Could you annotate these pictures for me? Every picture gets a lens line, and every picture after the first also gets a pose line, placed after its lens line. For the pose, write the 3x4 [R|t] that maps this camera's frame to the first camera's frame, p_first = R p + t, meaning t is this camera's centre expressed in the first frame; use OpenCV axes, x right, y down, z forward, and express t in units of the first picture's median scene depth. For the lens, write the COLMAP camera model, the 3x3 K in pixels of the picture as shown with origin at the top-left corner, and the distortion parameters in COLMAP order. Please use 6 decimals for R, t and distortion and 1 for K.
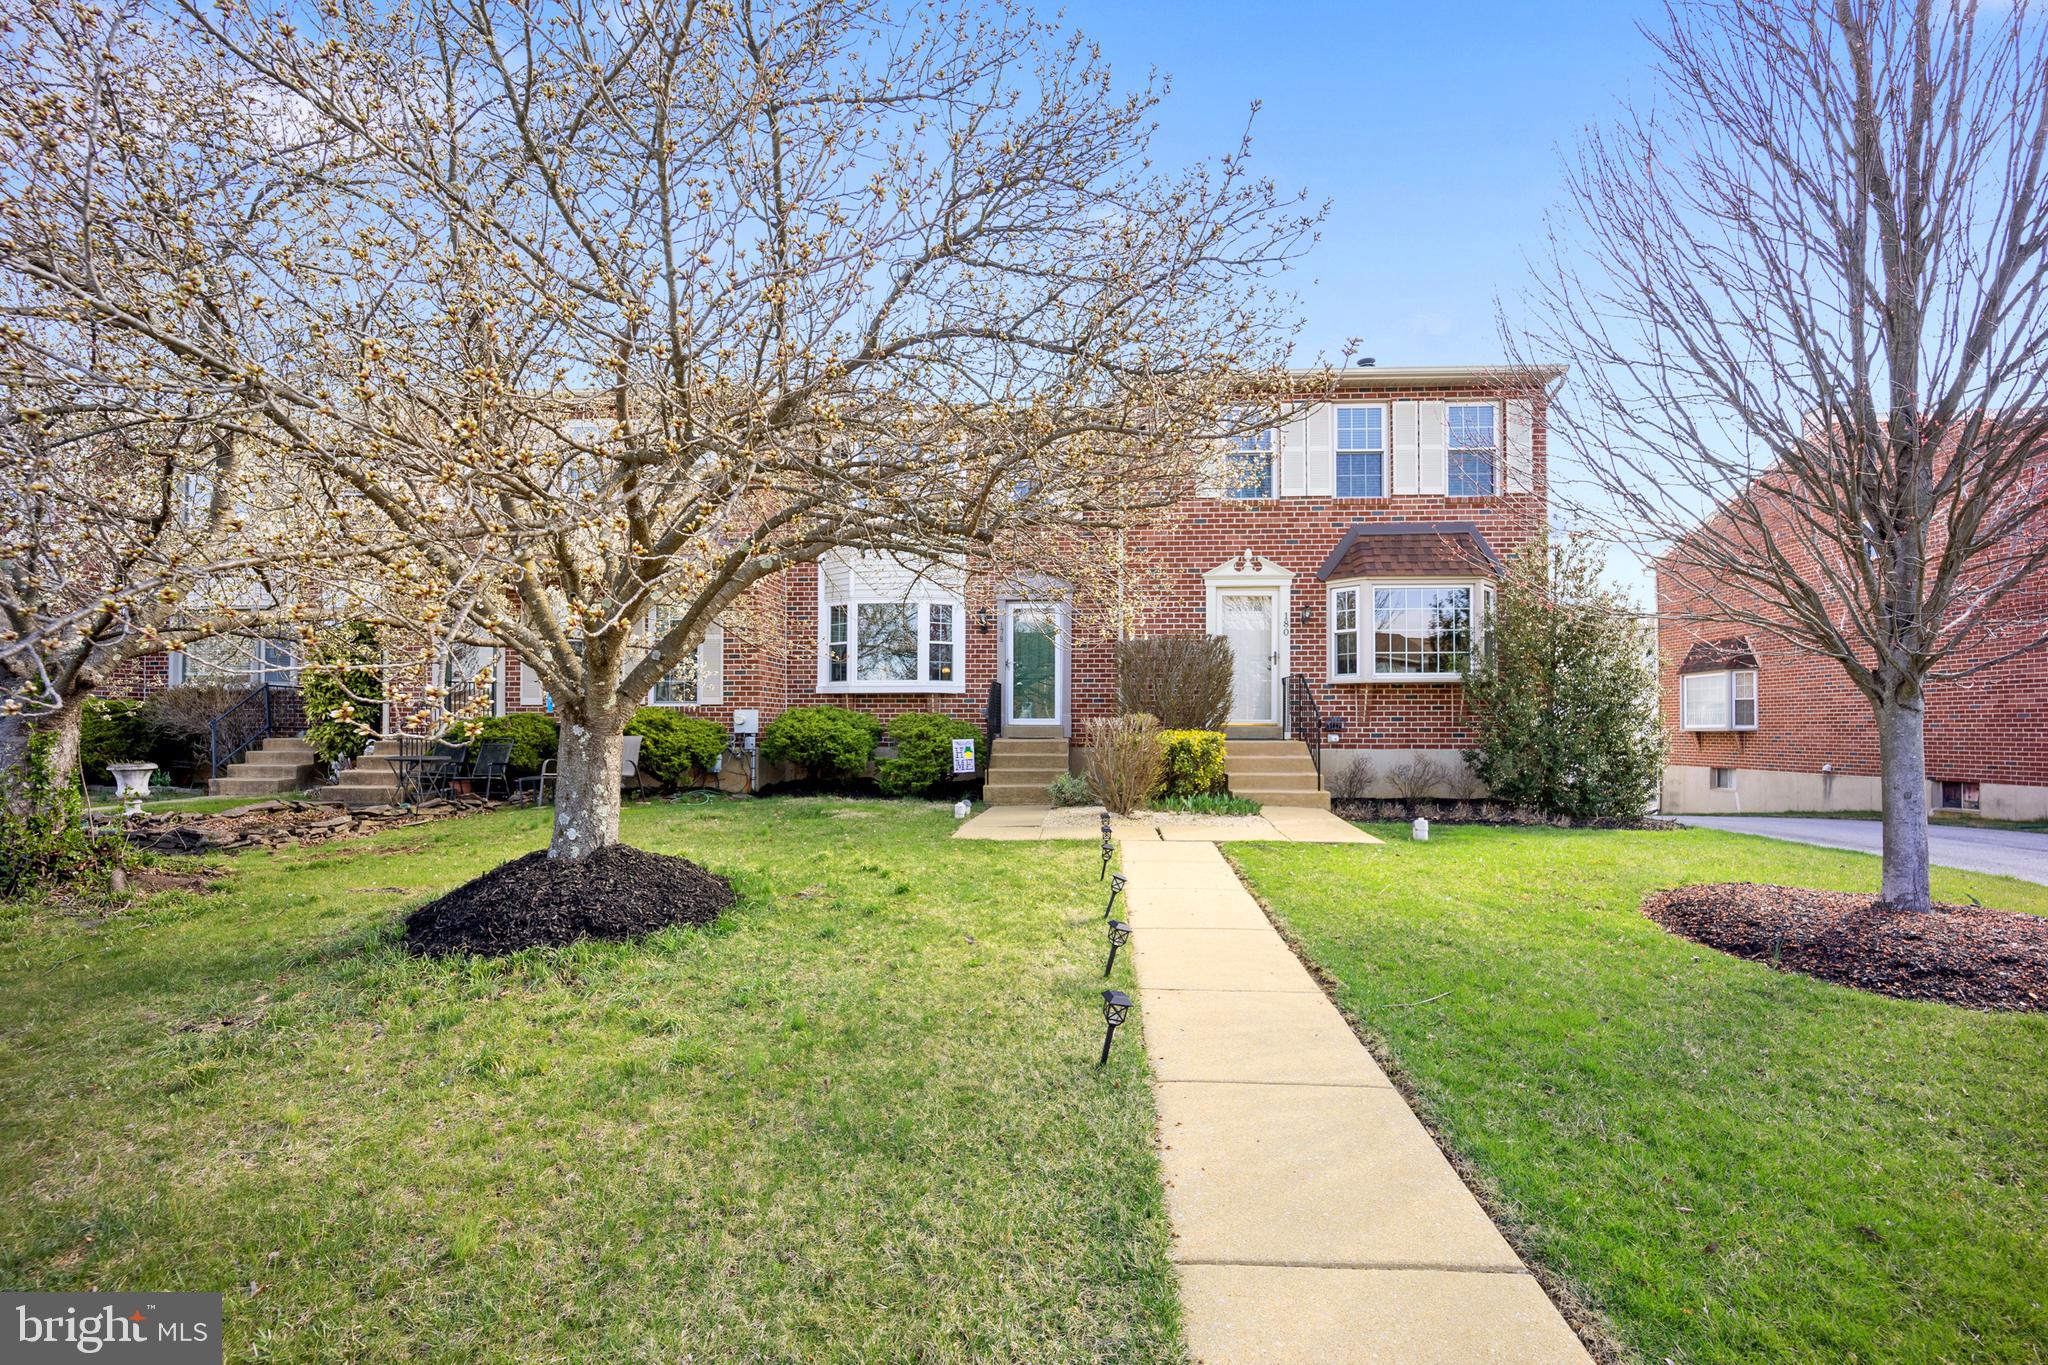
lens RADIAL K [[834.6, 0, 1024.0], [0, 834.6, 682.5], [0, 0, 1]] dist [-0.018104, -0.000004]
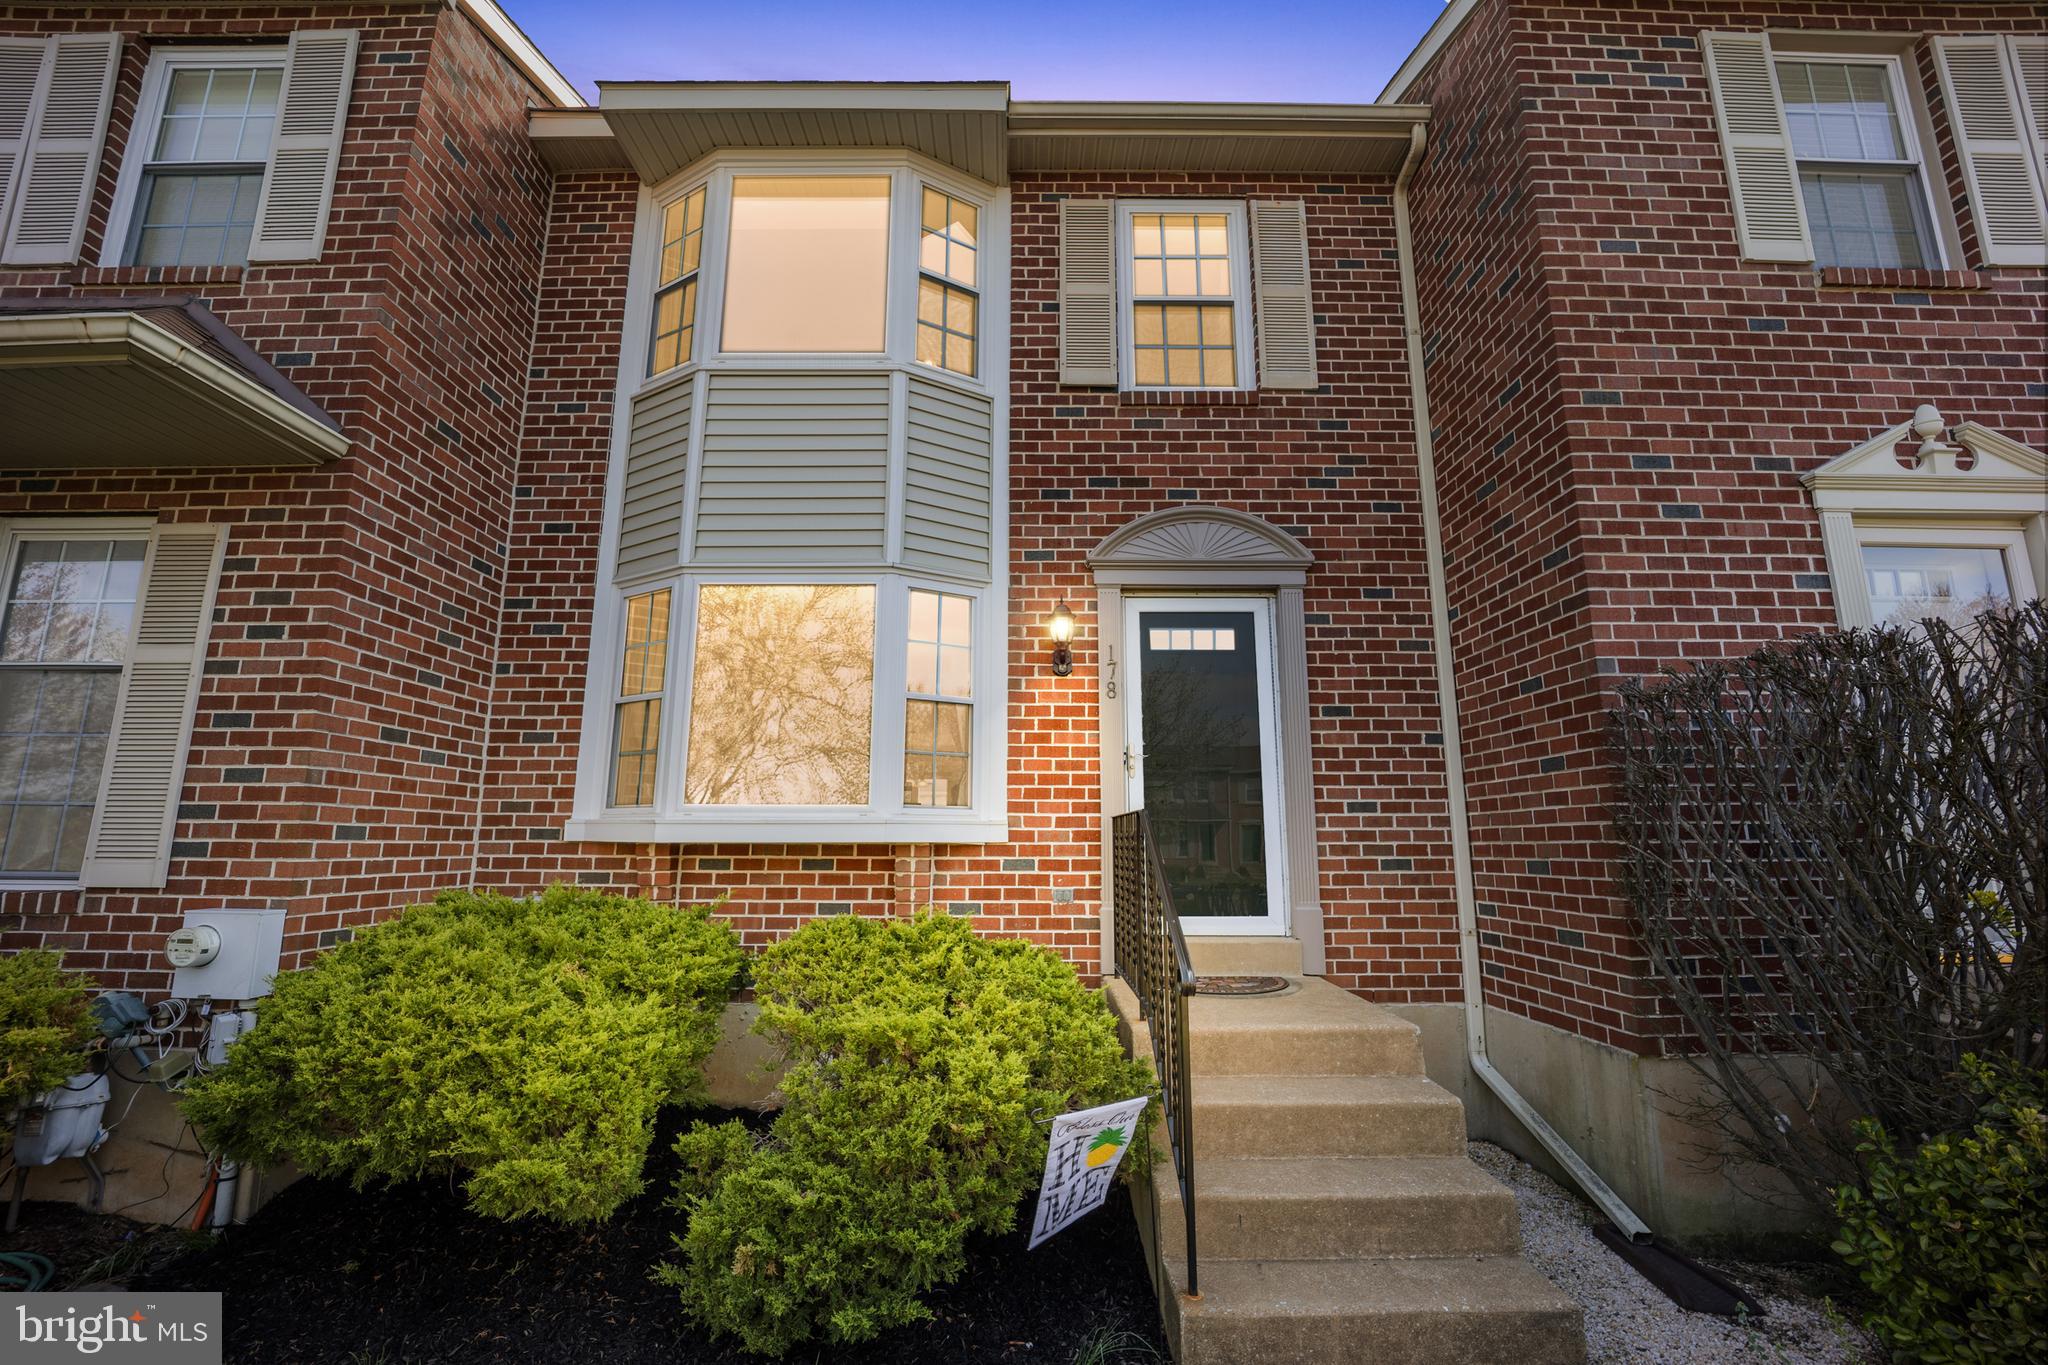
lens RADIAL K [[834.6, 0, 1024.0], [0, 834.6, 682.5], [0, 0, 1]] dist [-0.018104, -0.000004]
pose [[0.997673, 0.020291, 0.065096, -0.088021], [-0.010767, 0.989600, -0.143441, -0.003851], [-0.067330, 0.142406, 0.987516, 0.654602]]
